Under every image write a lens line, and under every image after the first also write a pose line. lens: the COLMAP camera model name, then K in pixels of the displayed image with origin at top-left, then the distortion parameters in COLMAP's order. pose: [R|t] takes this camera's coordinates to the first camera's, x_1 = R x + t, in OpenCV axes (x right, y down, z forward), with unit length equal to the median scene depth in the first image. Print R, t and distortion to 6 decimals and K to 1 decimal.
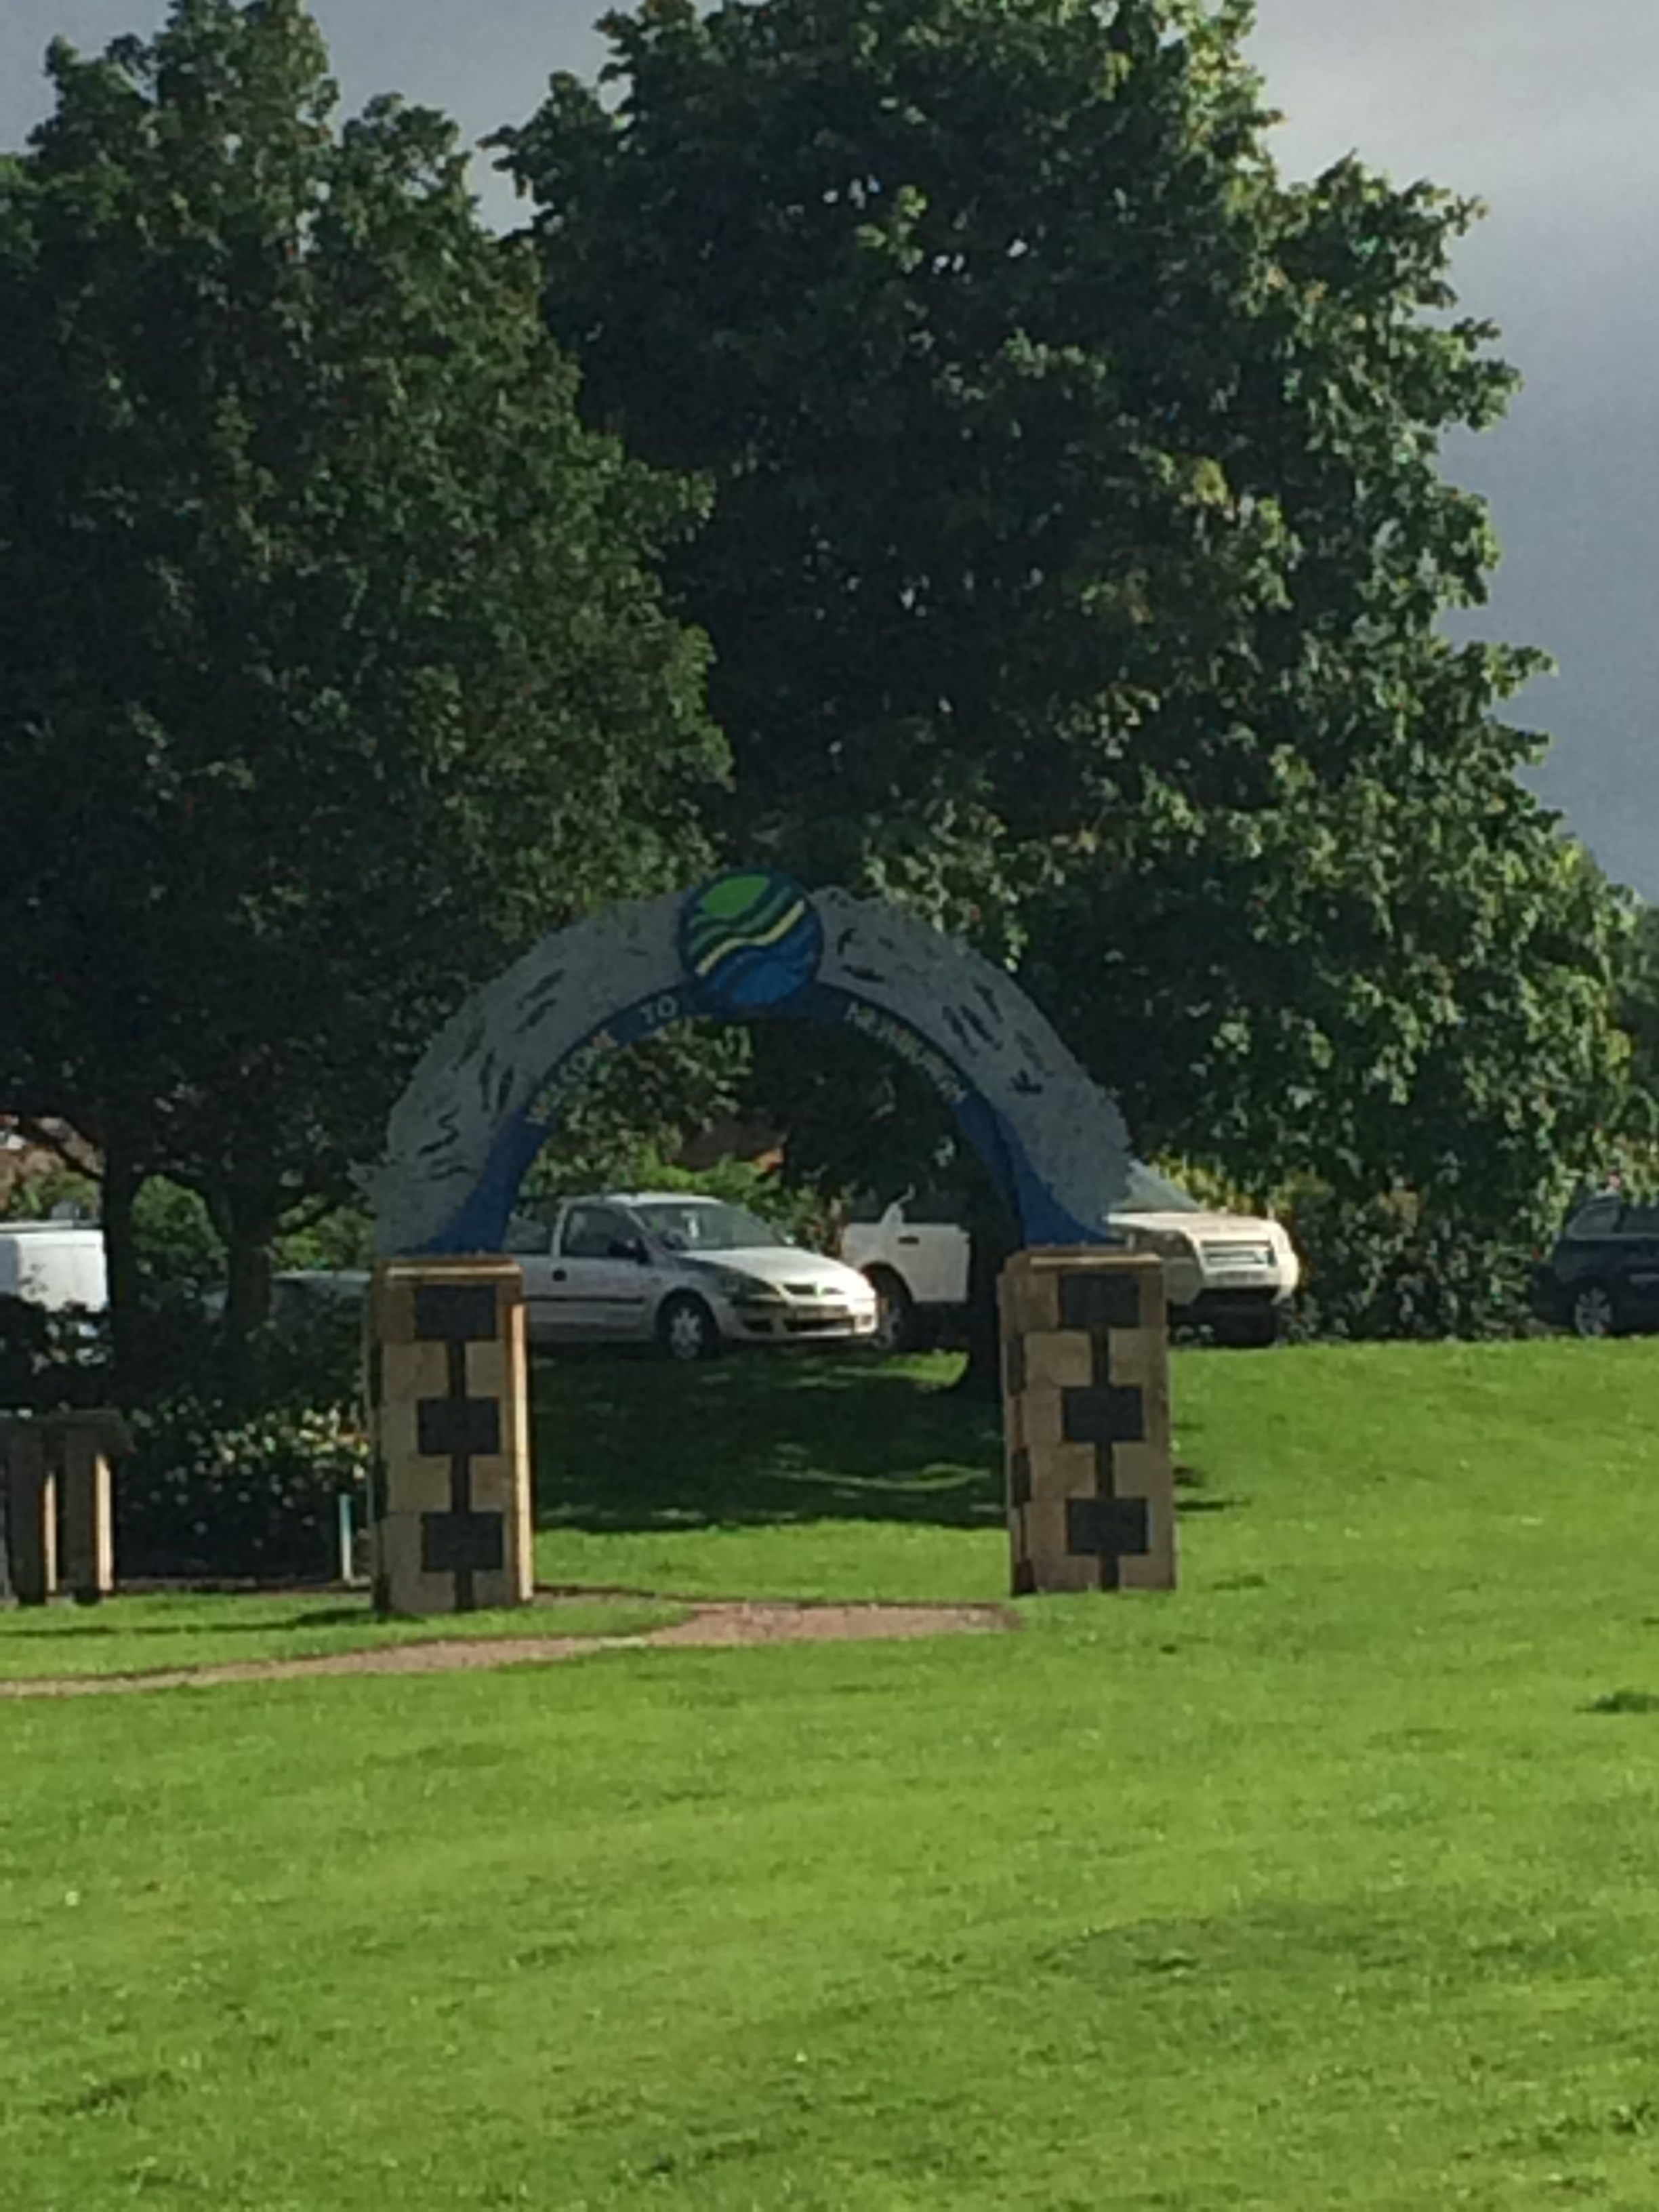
lens RADIAL K [[9429.9, 0, 828.4], [0, 9429.9, 1111.1], [0, 0, 1]] dist [0.697990, 0.000000]
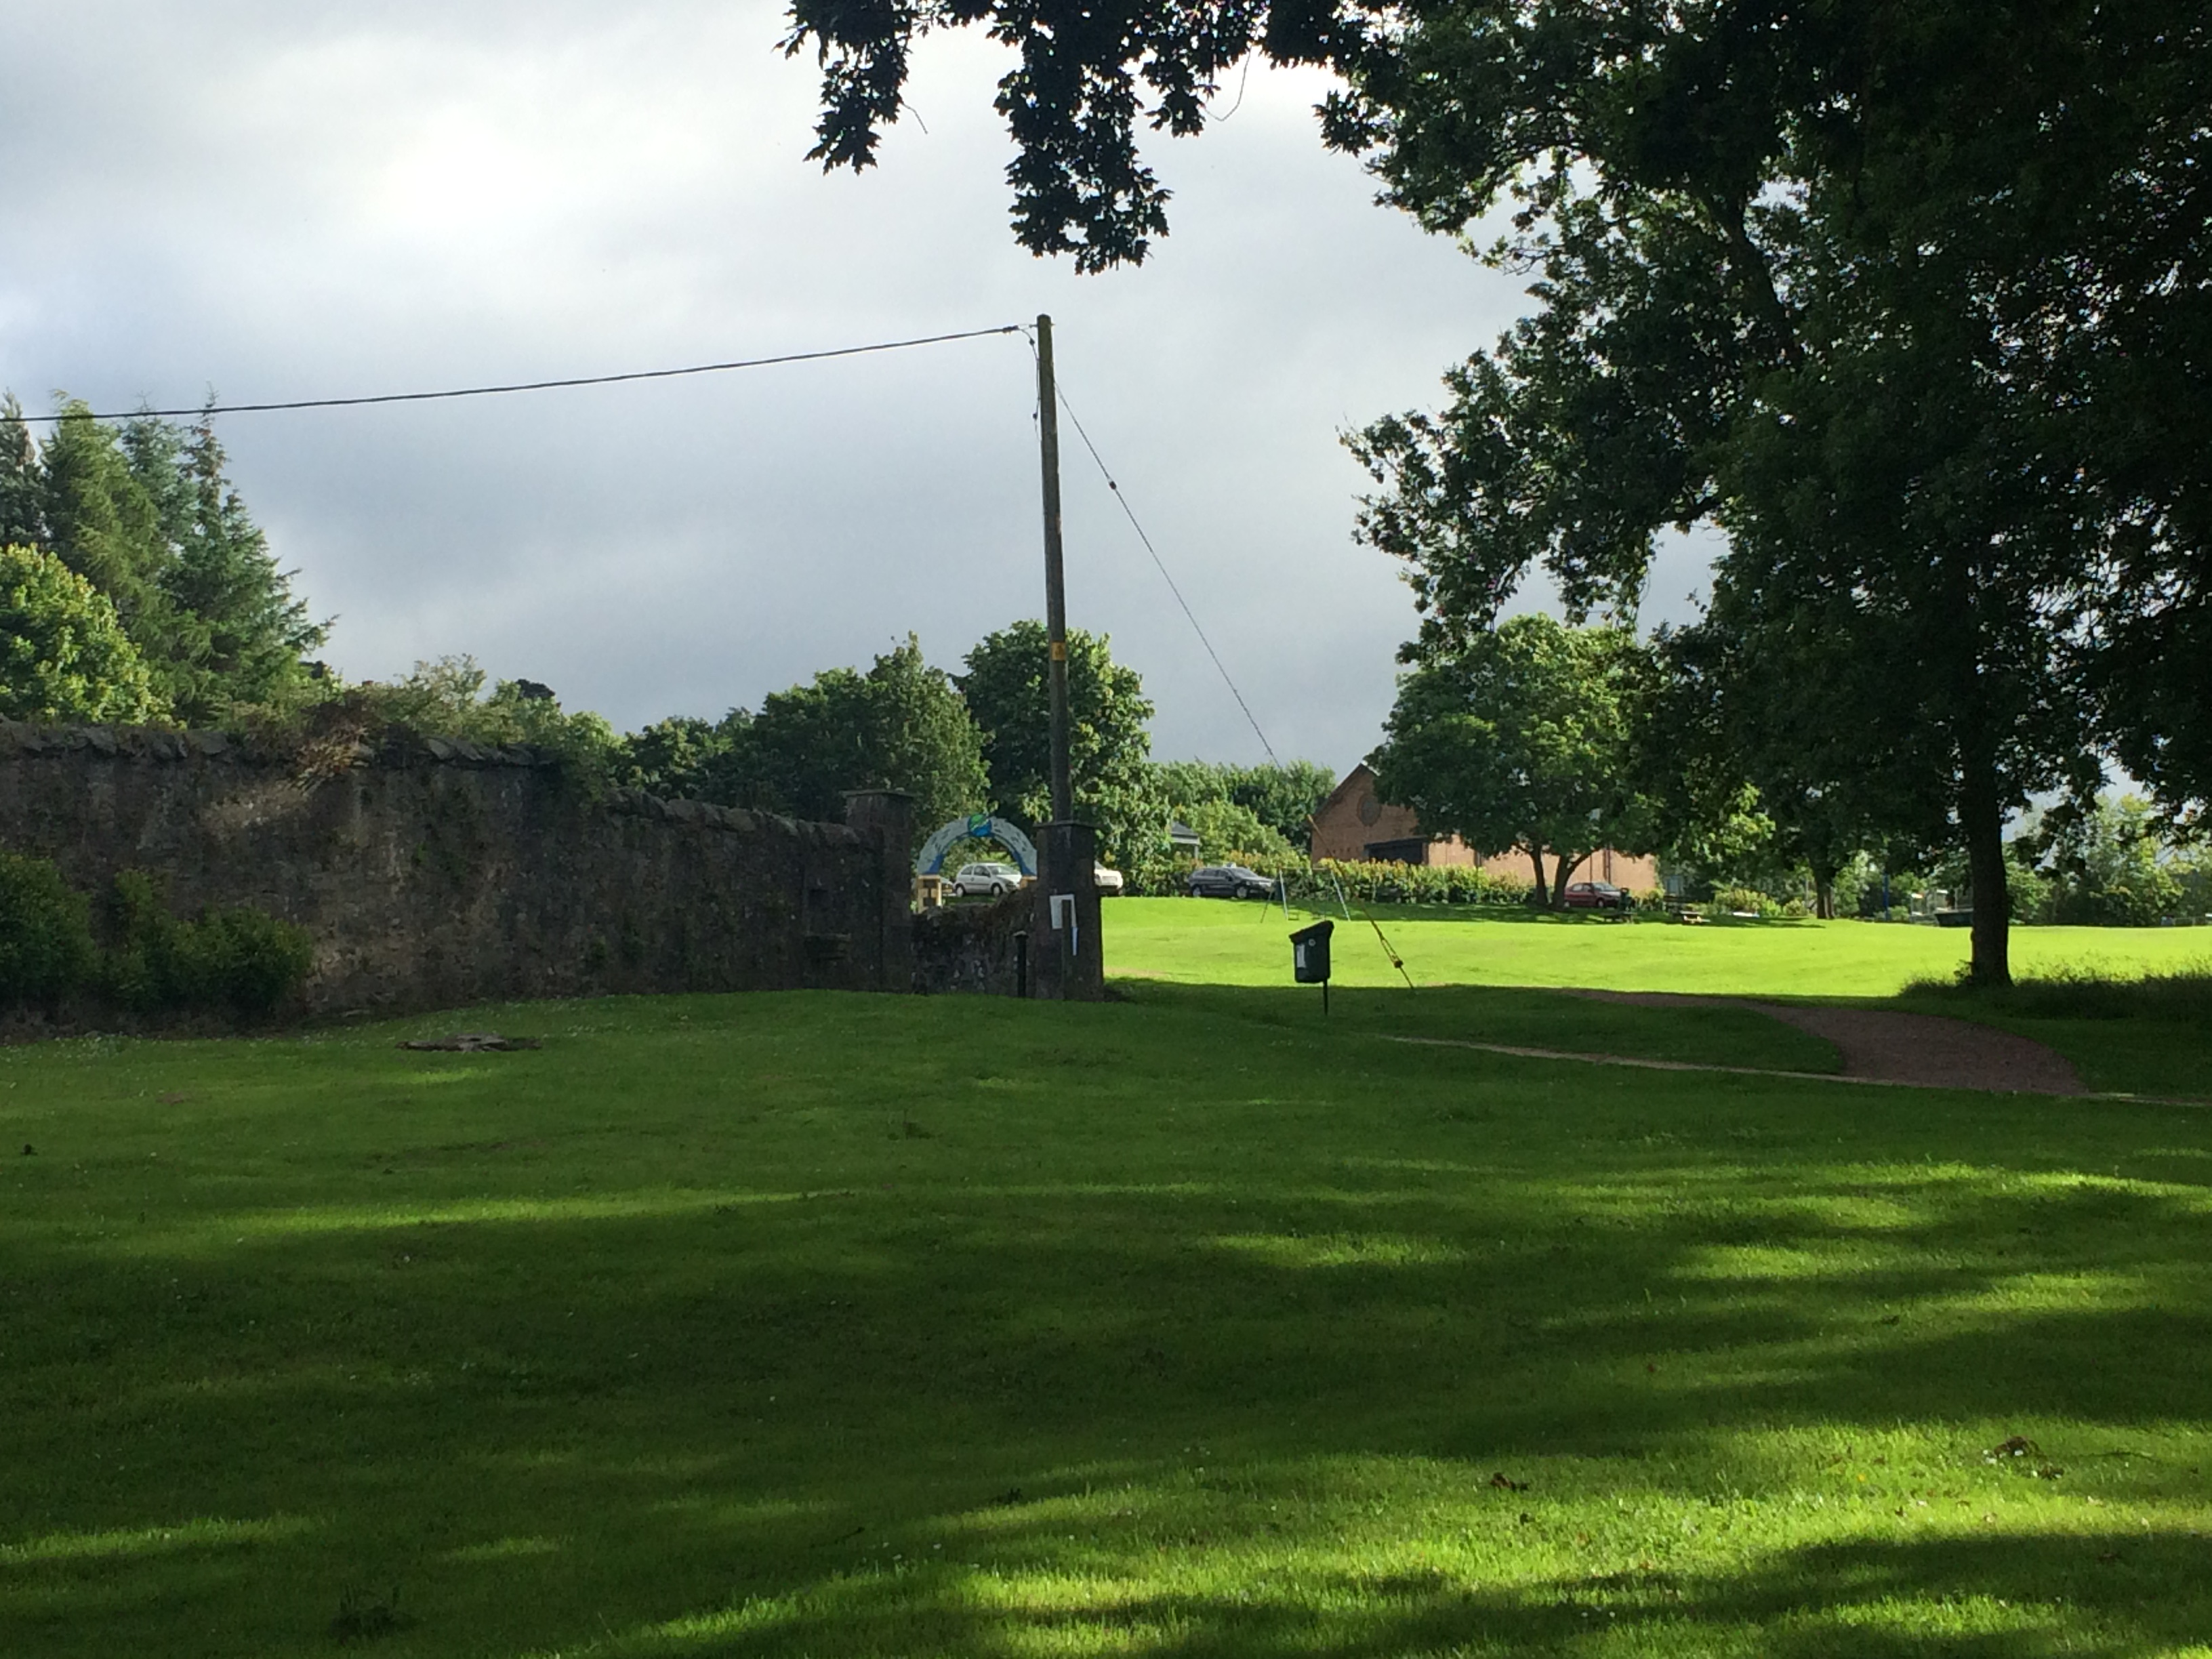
lens RADIAL K [[3597.0, 0, 1105.0], [0, 3597.0, 830.3], [0, 0, 1]] dist [-0.010567, 0.000000]
pose [[0.999498, 0.023013, -0.021775, 0.093950], [-0.022963, 0.999733, 0.002549, -0.016849], [0.021828, -0.002047, 0.999760, -1.010822]]
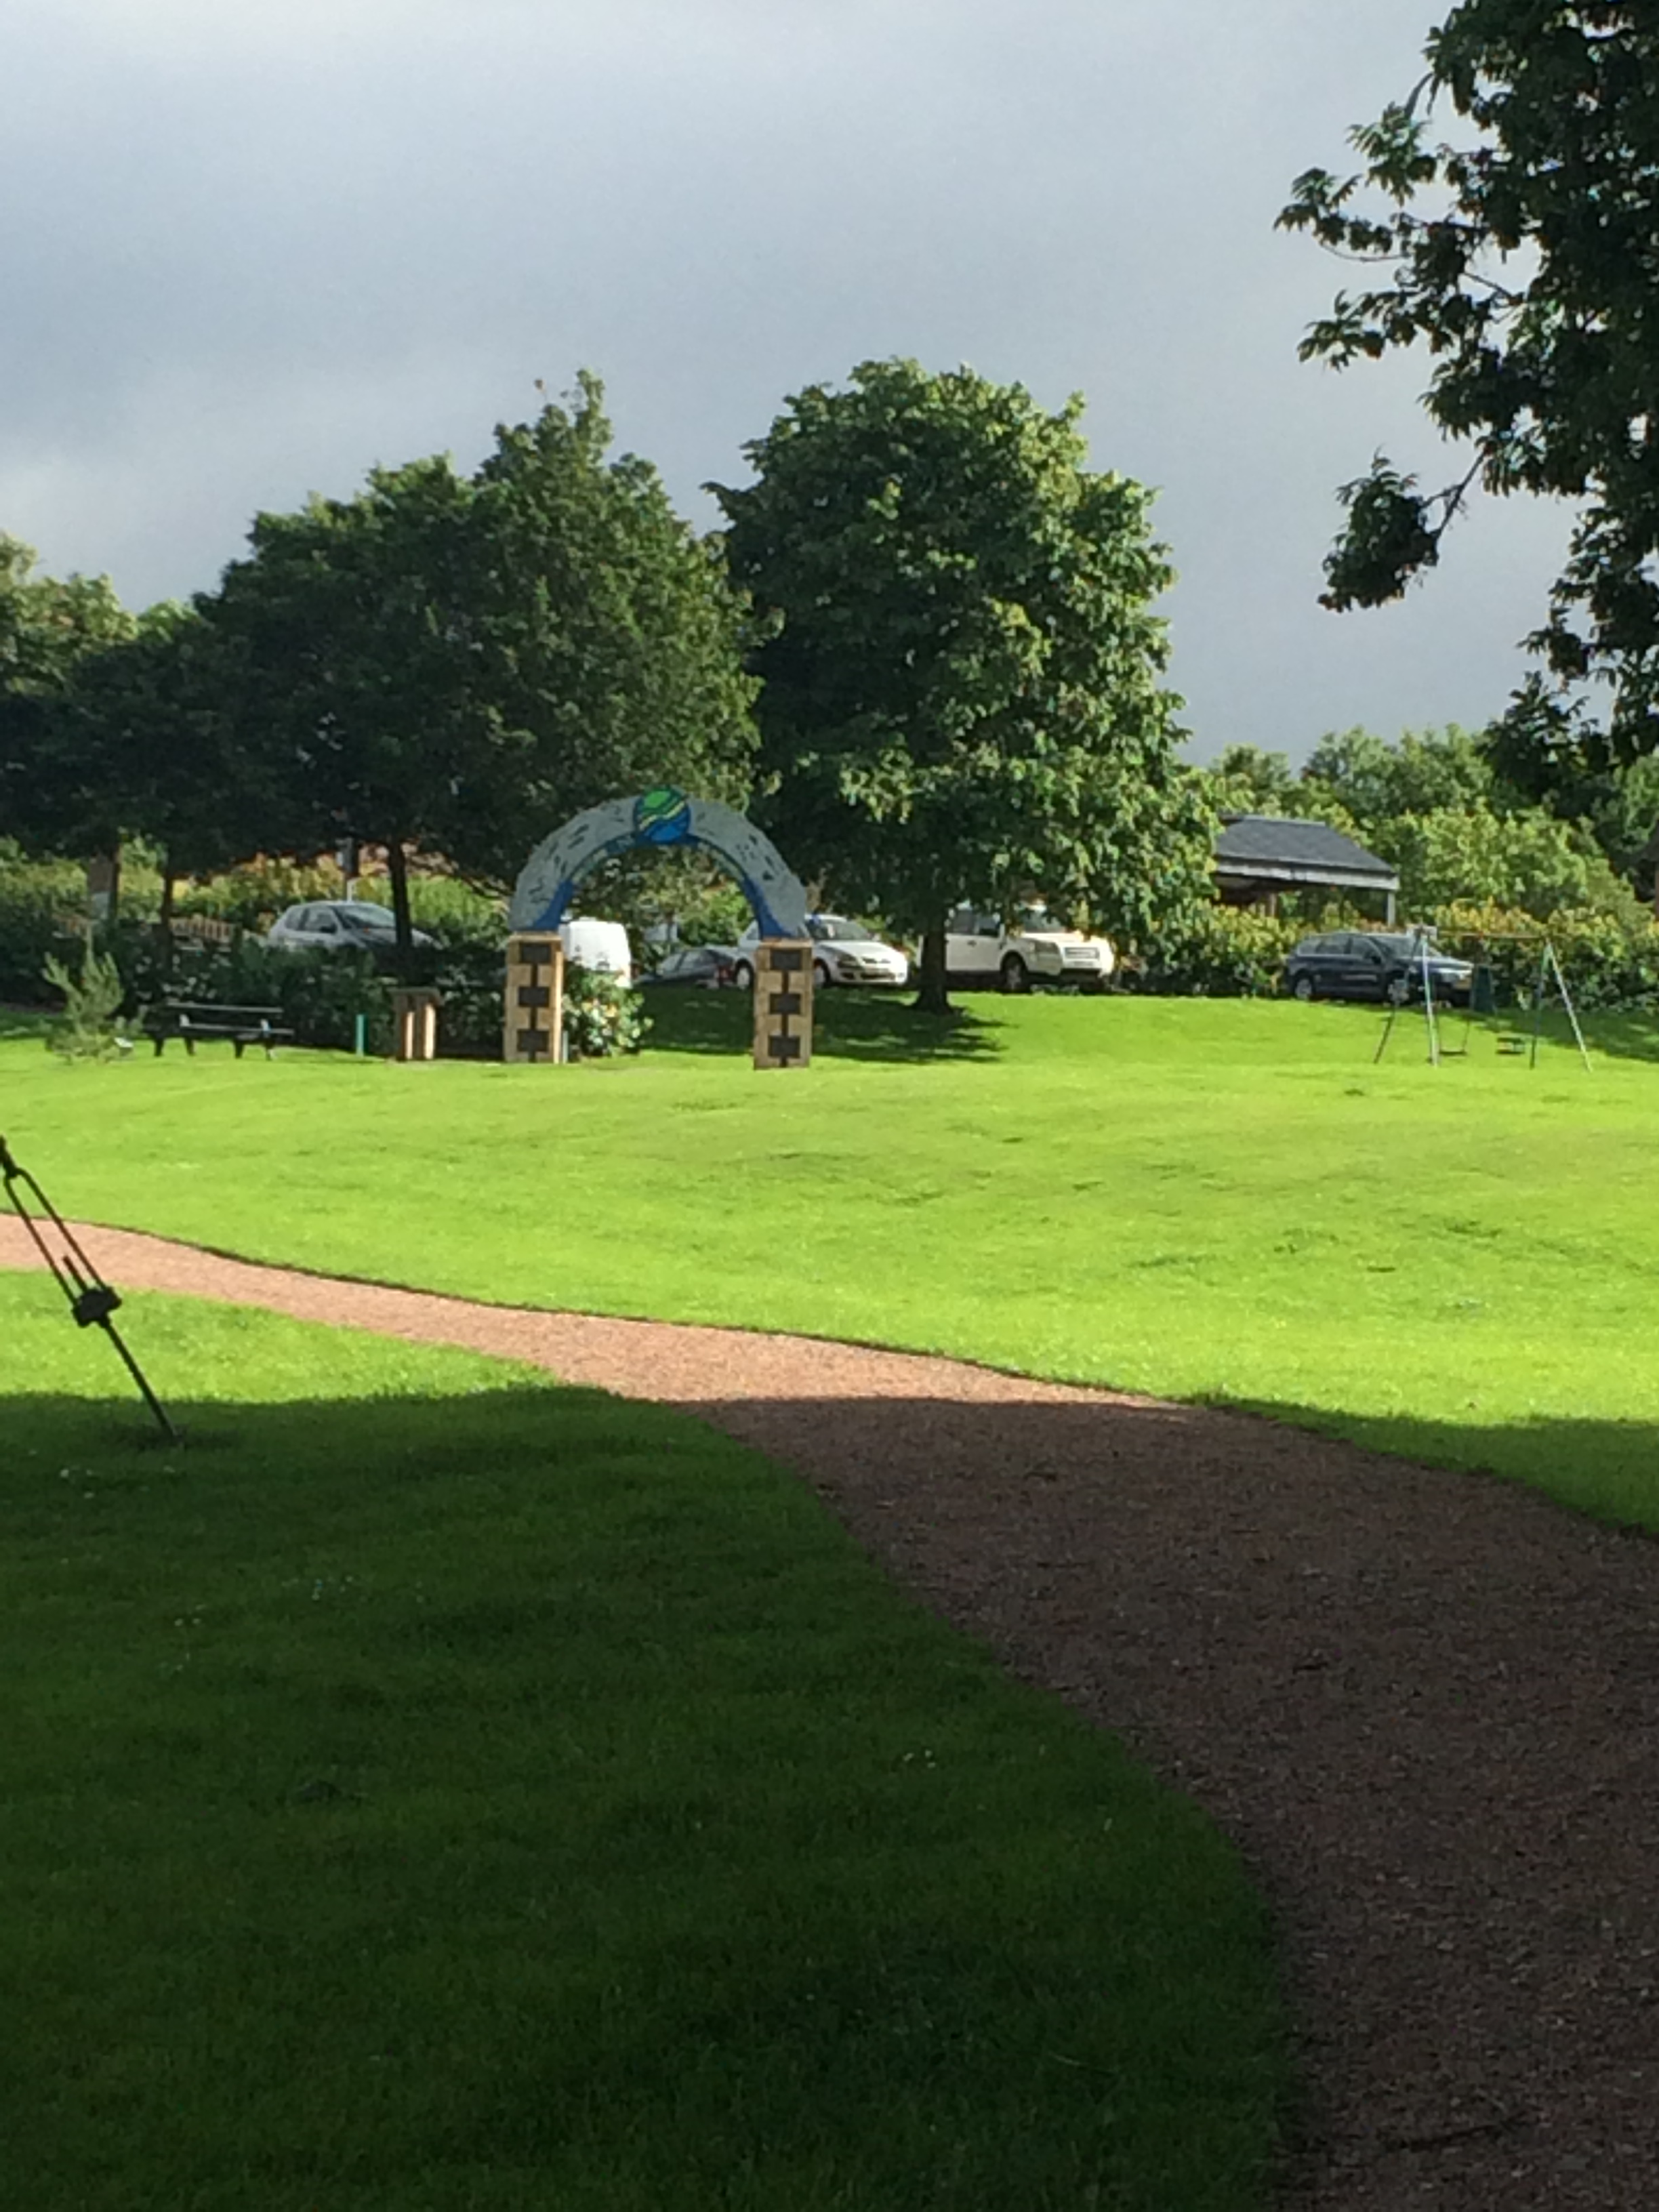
lens RADIAL K [[6381.6, 0, 830.4], [0, 6381.6, 1106.3], [0, 0, 1]] dist [0.774134, 0.000000]
pose [[0.991220, 0.046188, -0.123894, 0.196995], [-0.041352, 0.998289, 0.041331, -0.009895], [0.125591, -0.035845, 0.991434, -0.567275]]
